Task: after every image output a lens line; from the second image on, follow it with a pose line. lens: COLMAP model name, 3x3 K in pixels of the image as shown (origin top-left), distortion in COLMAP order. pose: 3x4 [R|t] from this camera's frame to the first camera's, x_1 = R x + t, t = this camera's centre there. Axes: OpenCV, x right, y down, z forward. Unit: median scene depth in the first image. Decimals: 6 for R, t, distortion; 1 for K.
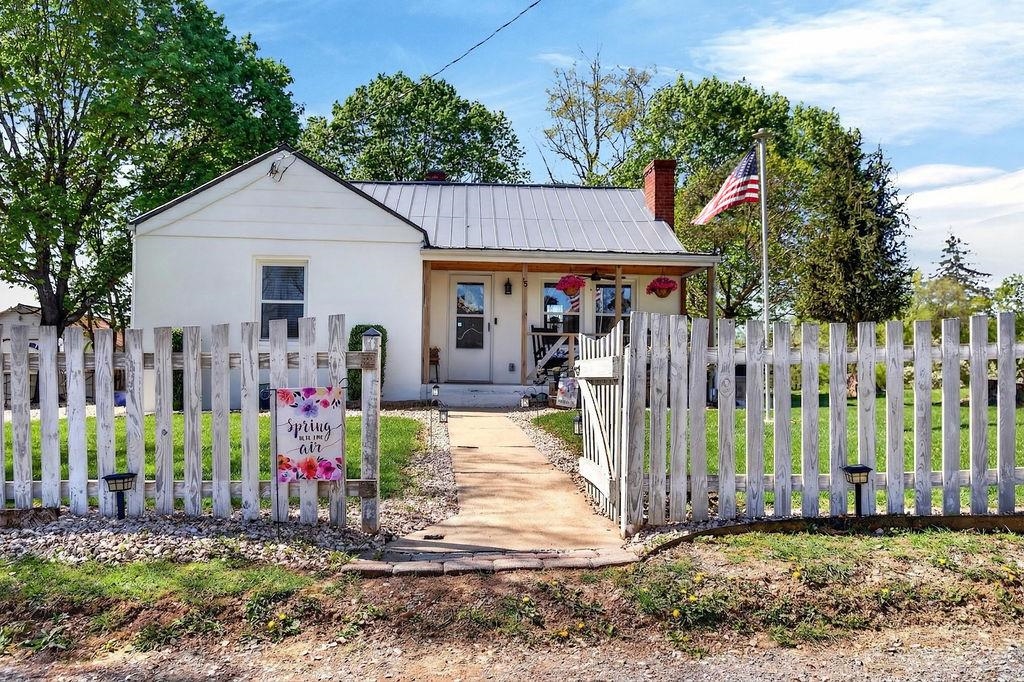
lens RADIAL K [[629.2, 0, 512.0], [0, 629.2, 341.0], [0, 0, 1]] dist [-0.000542, -0.000802]
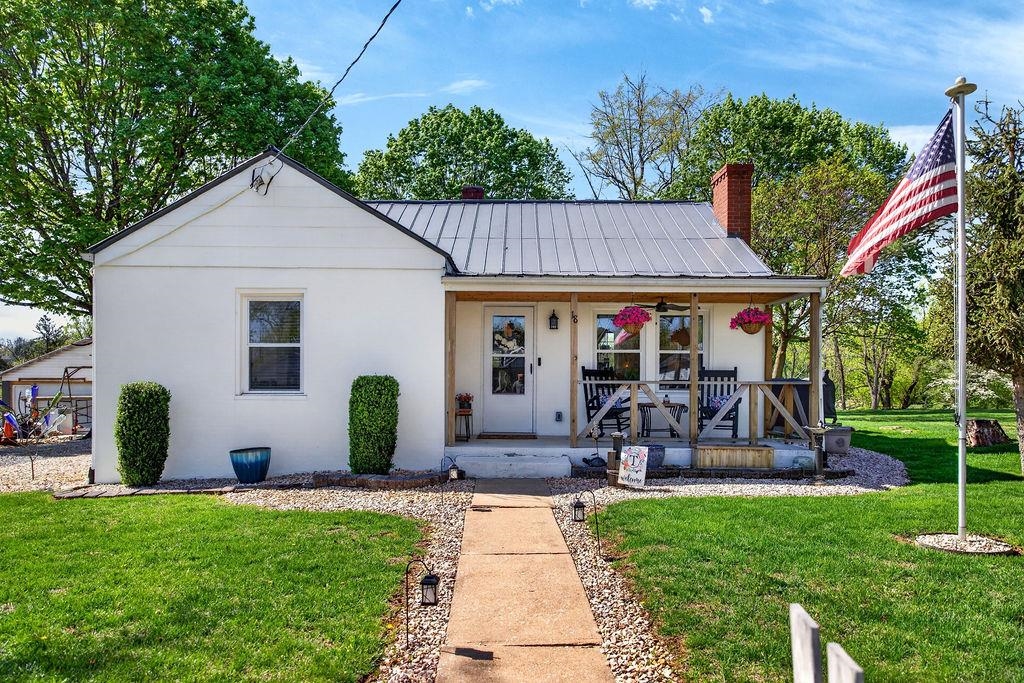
lens RADIAL K [[572.6, 0, 513.5], [0, 572.6, 363.5], [0, 0, 1]] dist [-0.000091, -0.000256]
pose [[0.996820, -0.004446, -0.079561, 0.000902], [0.005489, 0.999902, 0.012897, -0.037449], [0.079496, -0.013293, 0.996747, 0.233769]]
